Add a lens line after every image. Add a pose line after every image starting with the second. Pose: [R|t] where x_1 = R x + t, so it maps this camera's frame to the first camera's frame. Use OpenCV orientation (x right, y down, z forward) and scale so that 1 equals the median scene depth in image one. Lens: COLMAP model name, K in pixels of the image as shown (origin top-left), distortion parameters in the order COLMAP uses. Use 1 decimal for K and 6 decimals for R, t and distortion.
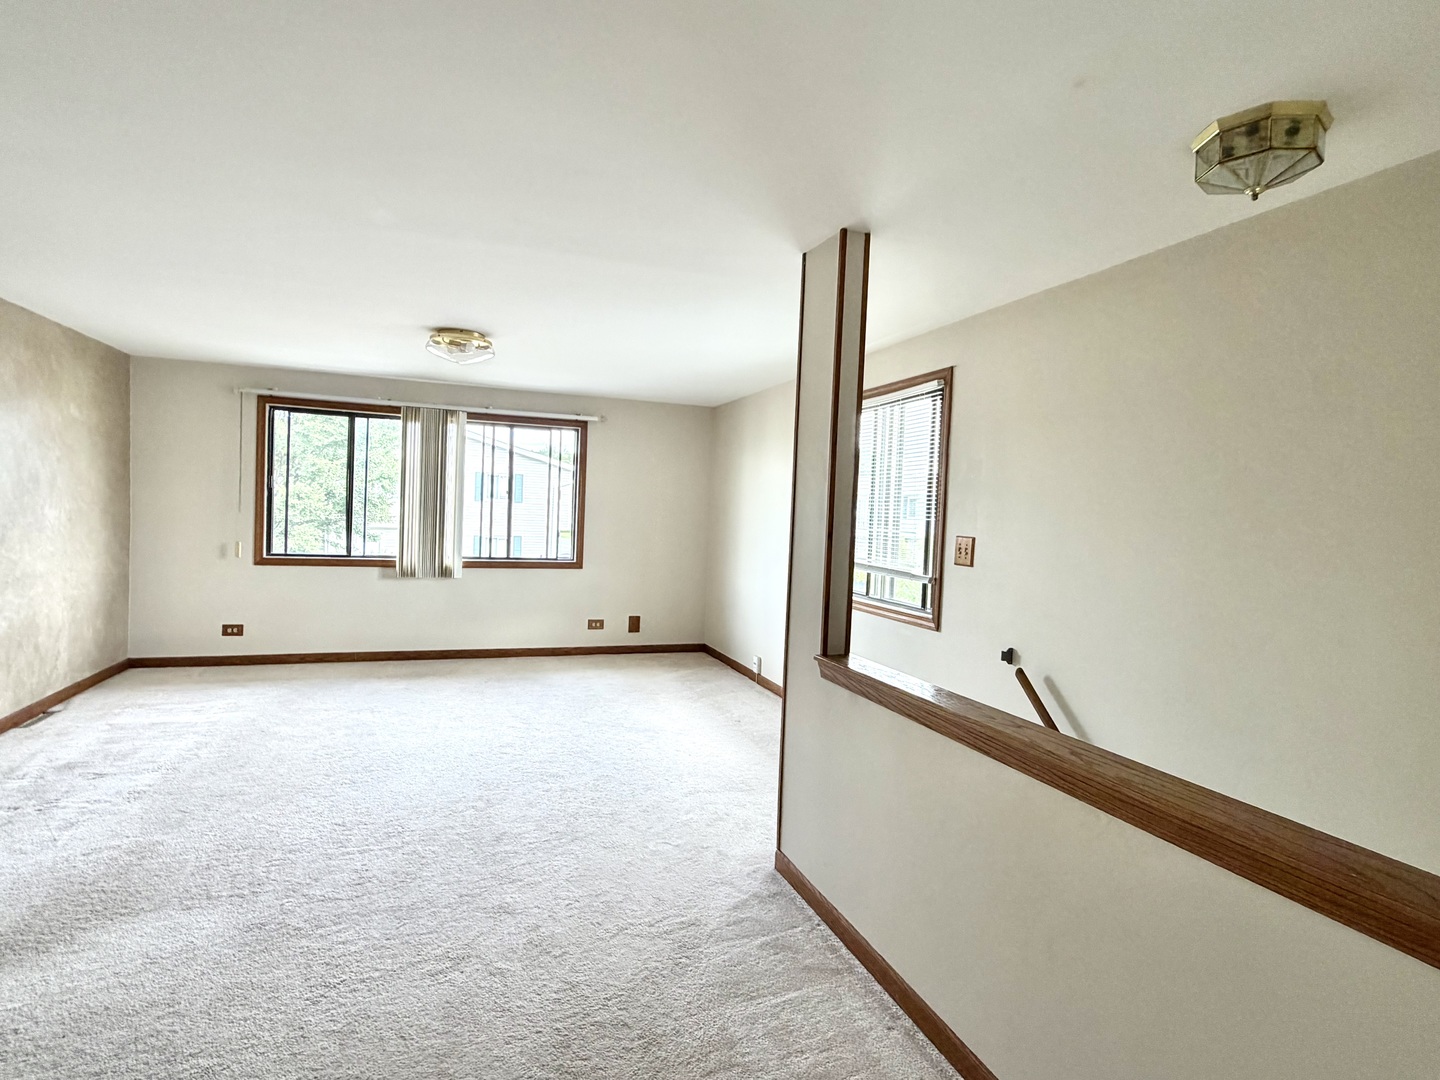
lens RADIAL K [[717.7, 0, 714.8], [0, 717.7, 541.5], [0, 0, 1]] dist [0.002276, 0.001001]
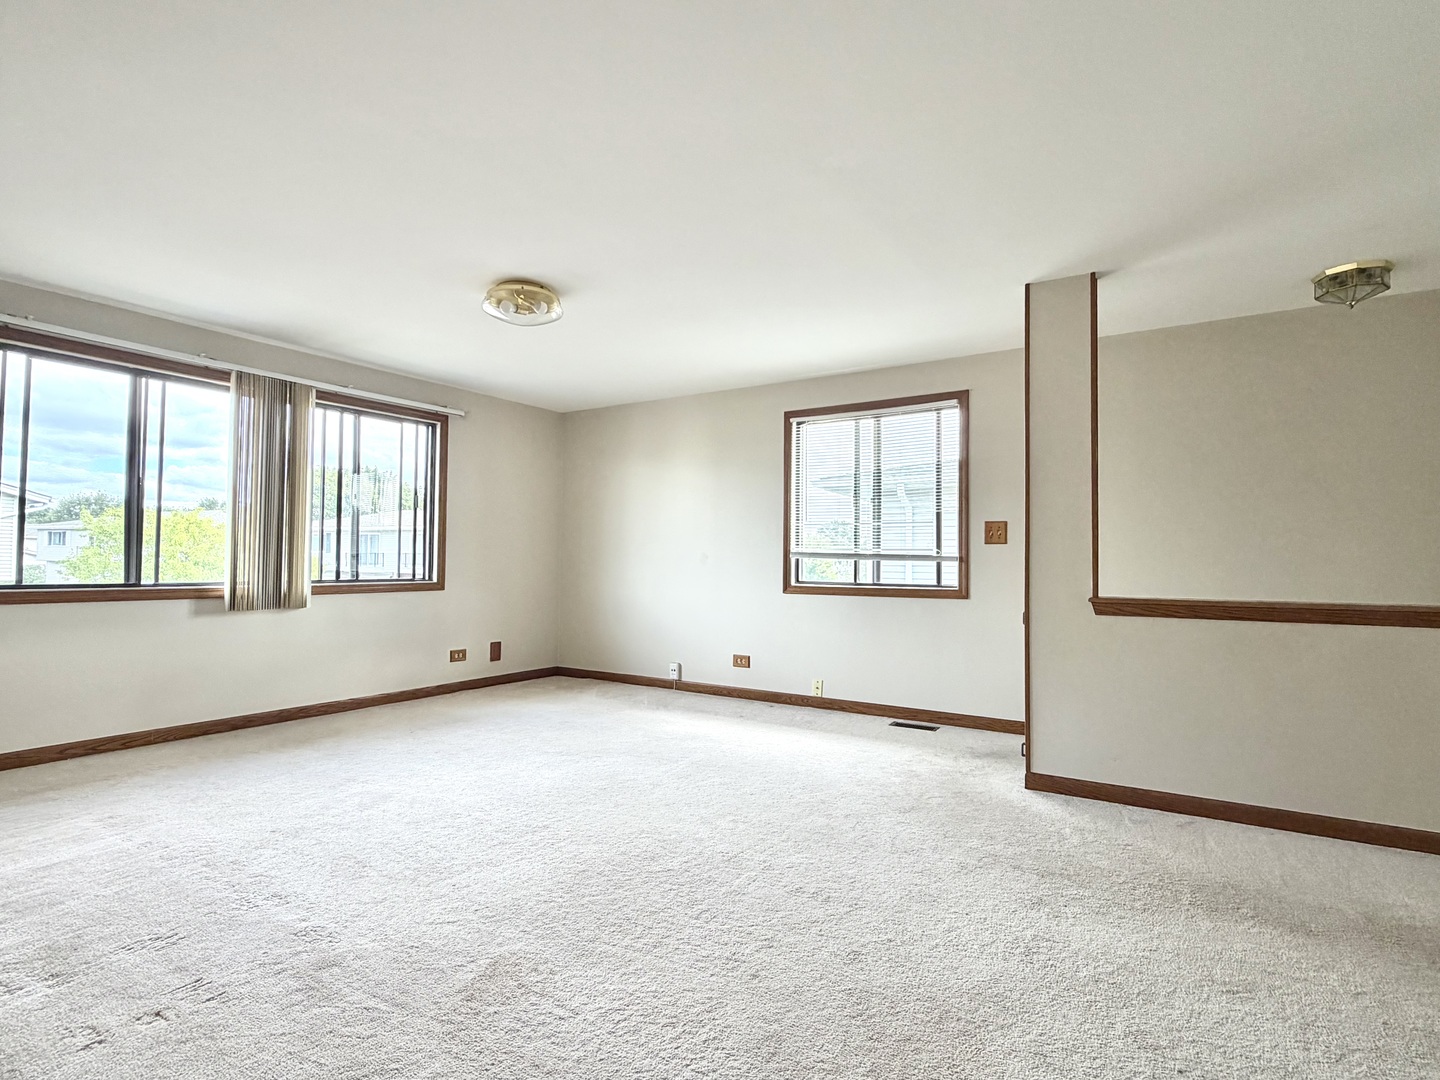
lens RADIAL K [[717.7, 0, 714.7], [0, 717.7, 538.2], [0, 0, 1]] dist [0.002276, 0.001001]
pose [[0.803651, -0.014790, 0.594918, -0.460511], [0.049002, 0.997941, -0.041386, 0.030057], [-0.593081, 0.062412, 0.802720, 0.148421]]
